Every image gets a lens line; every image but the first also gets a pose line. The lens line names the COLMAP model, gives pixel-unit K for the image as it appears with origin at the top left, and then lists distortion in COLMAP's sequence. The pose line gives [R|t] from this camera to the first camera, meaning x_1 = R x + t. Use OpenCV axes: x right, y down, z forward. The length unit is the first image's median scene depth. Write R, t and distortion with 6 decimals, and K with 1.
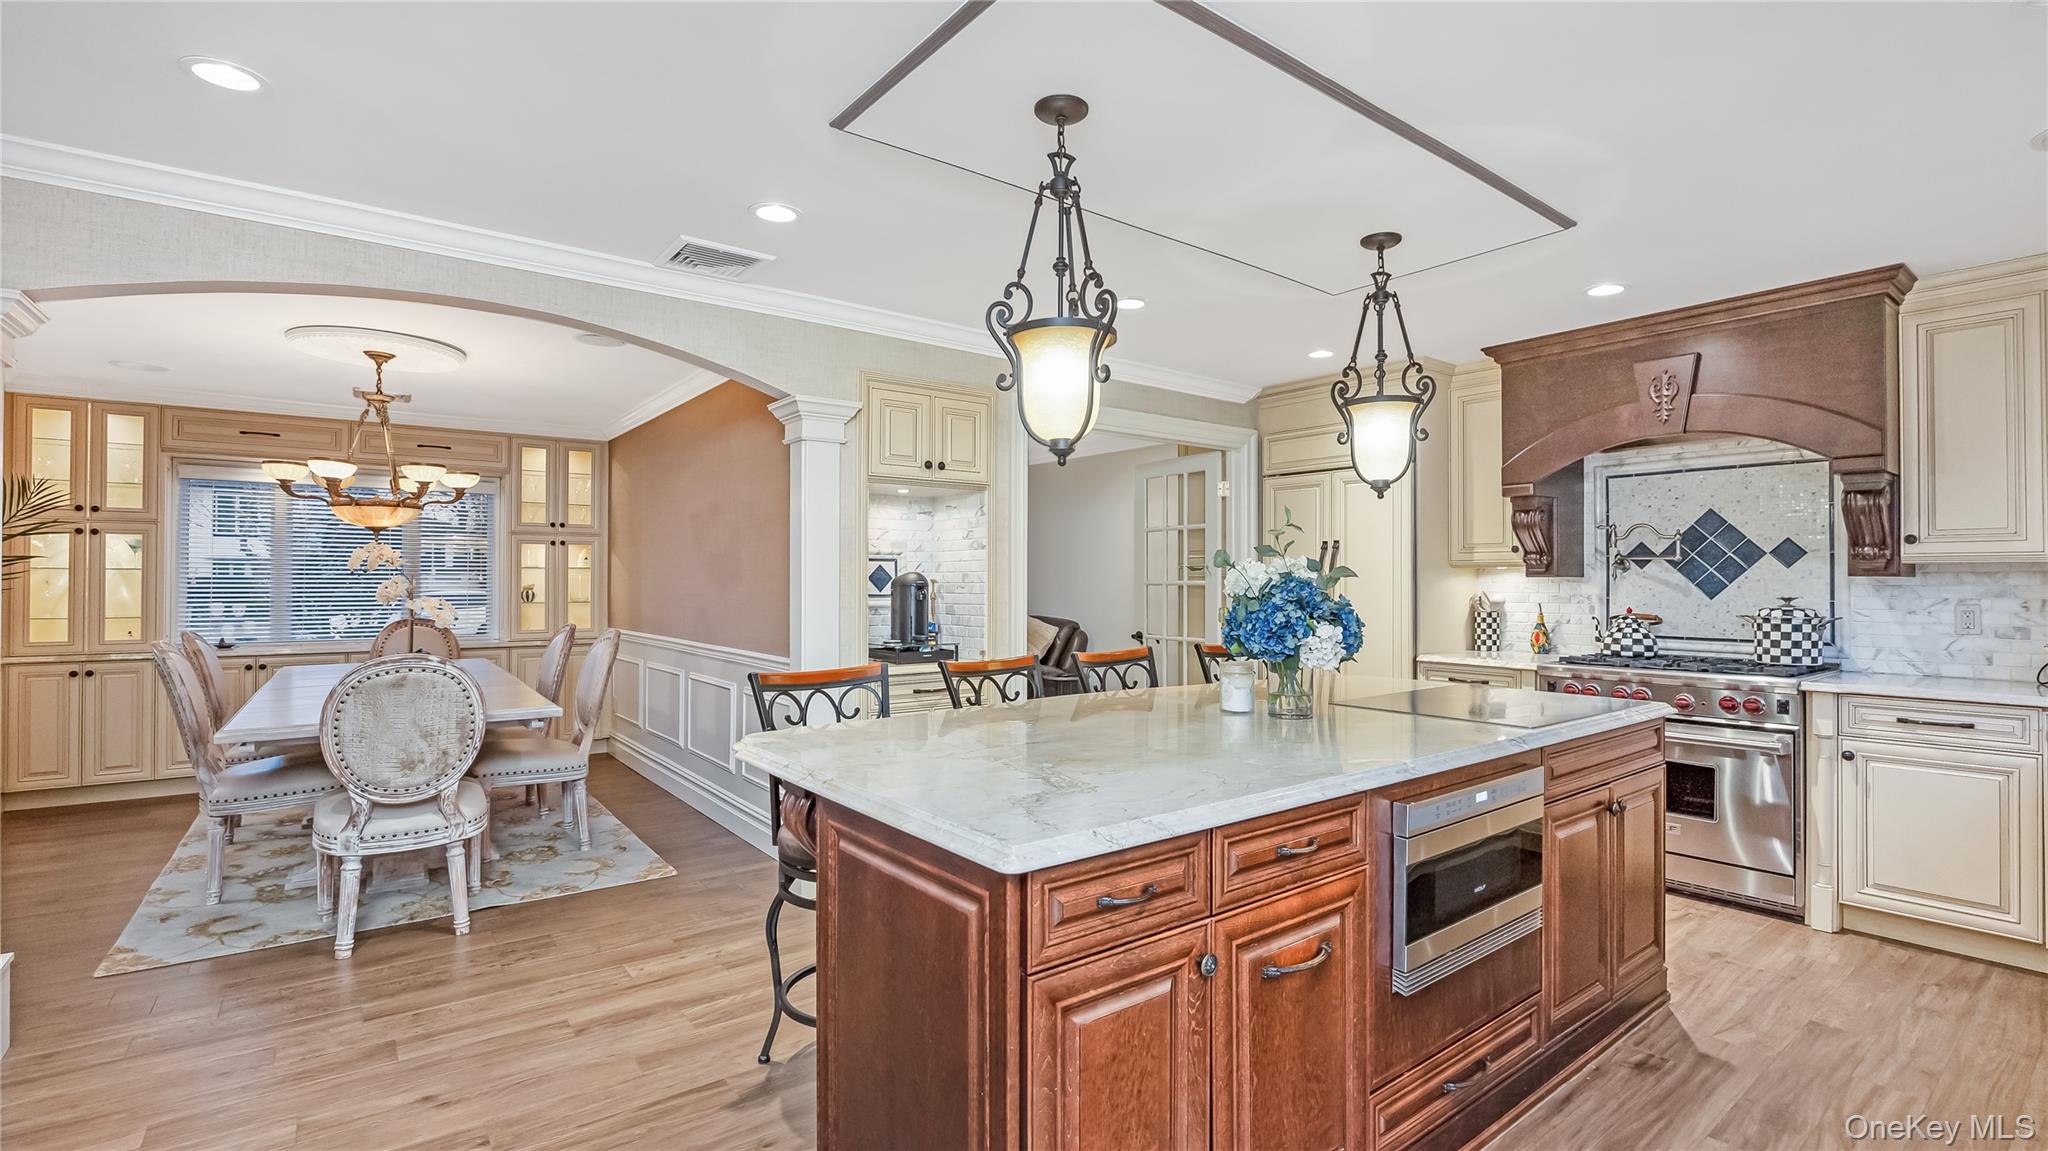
lens RADIAL K [[899.9, 0, 1020.2], [0, 899.9, 571.0], [0, 0, 1]] dist [0.001569, 0.000140]
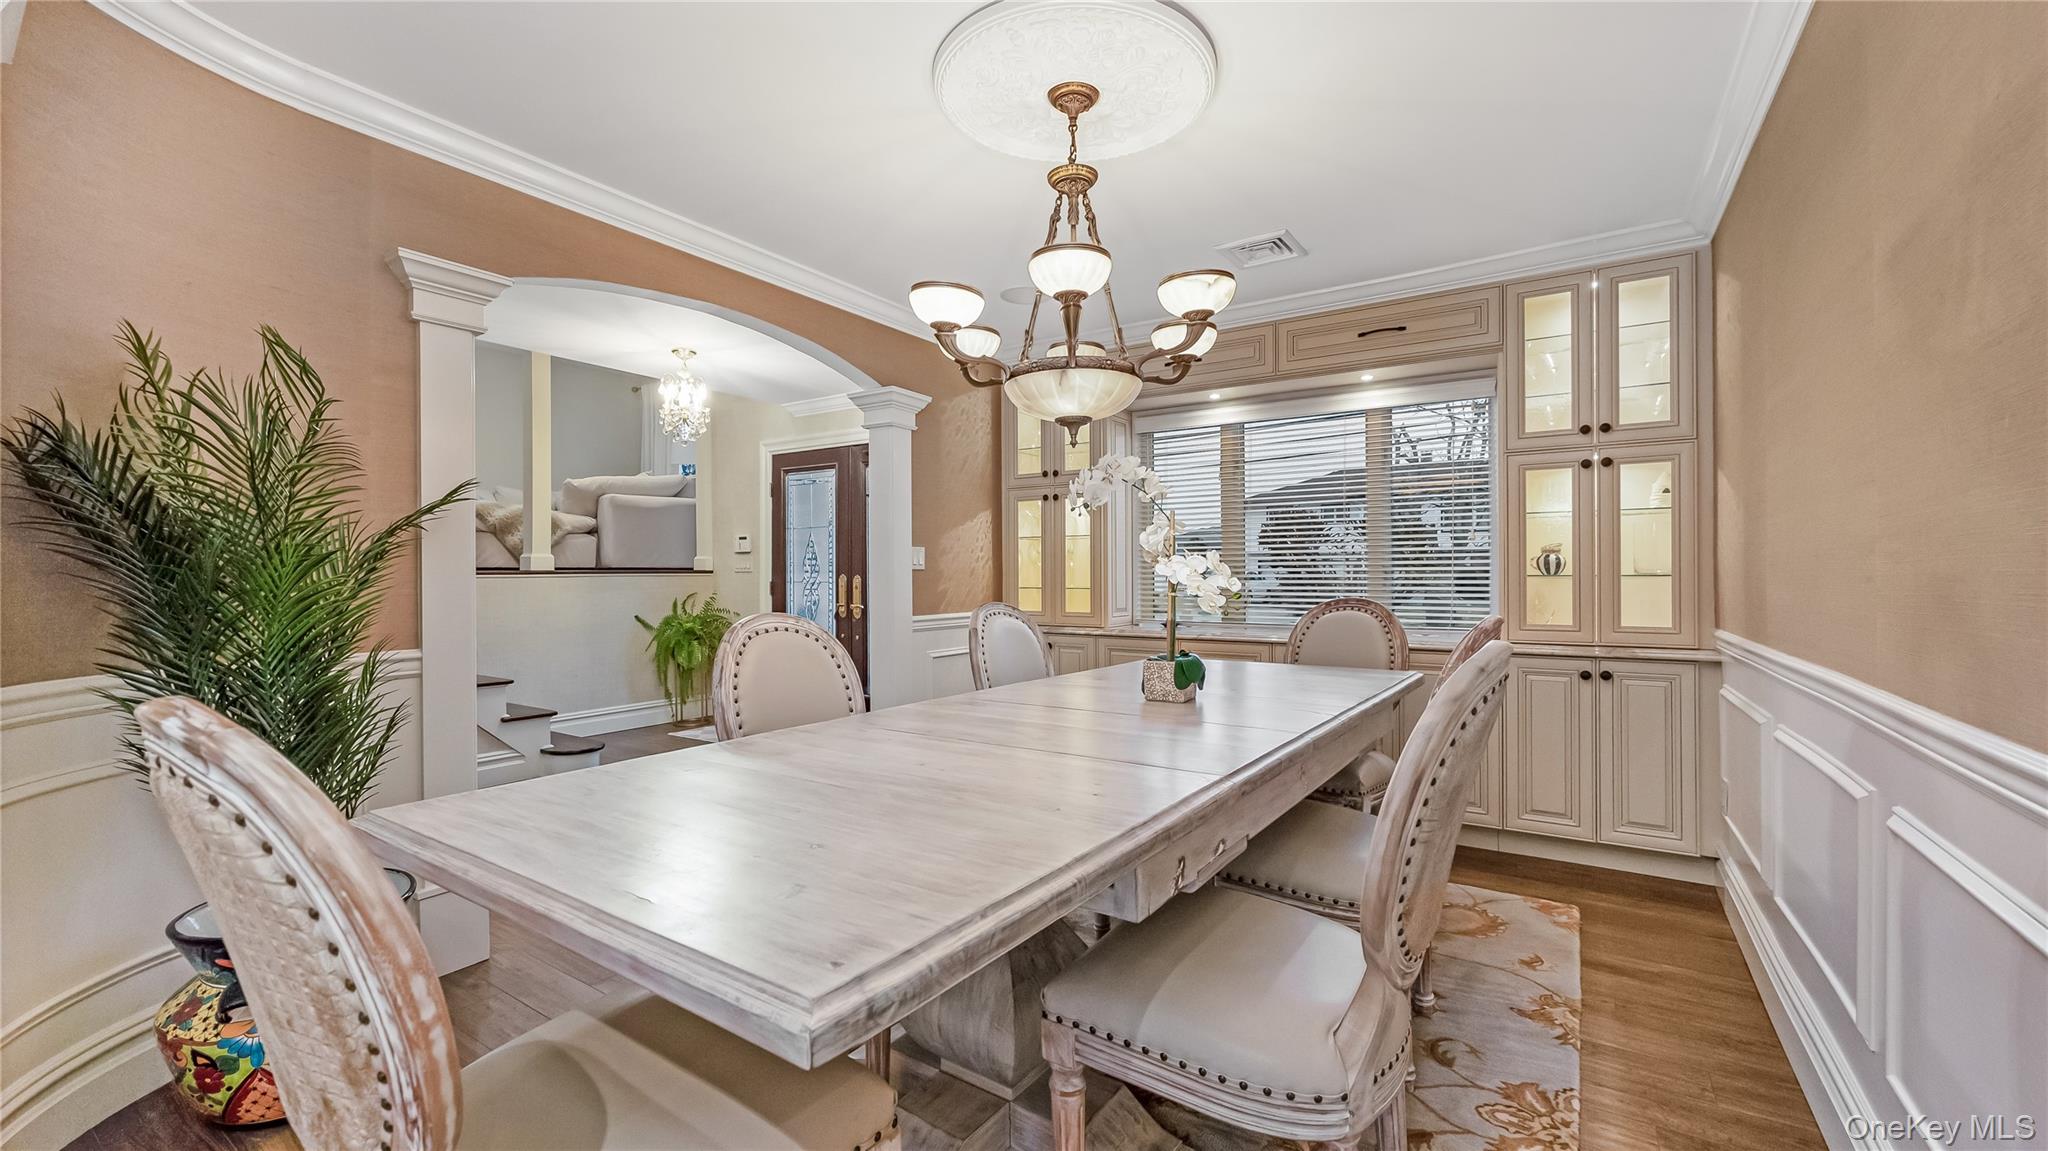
lens RADIAL K [[824.7, 0, 1012.3], [0, 824.7, 576.2], [0, 0, 1]] dist [-0.003637, 0.000722]
pose [[0.315226, -0.002118, -0.949014, -0.264572], [0.013164, 0.999911, 0.002141, 0.046291], [0.948925, -0.013168, 0.315226, 0.839480]]
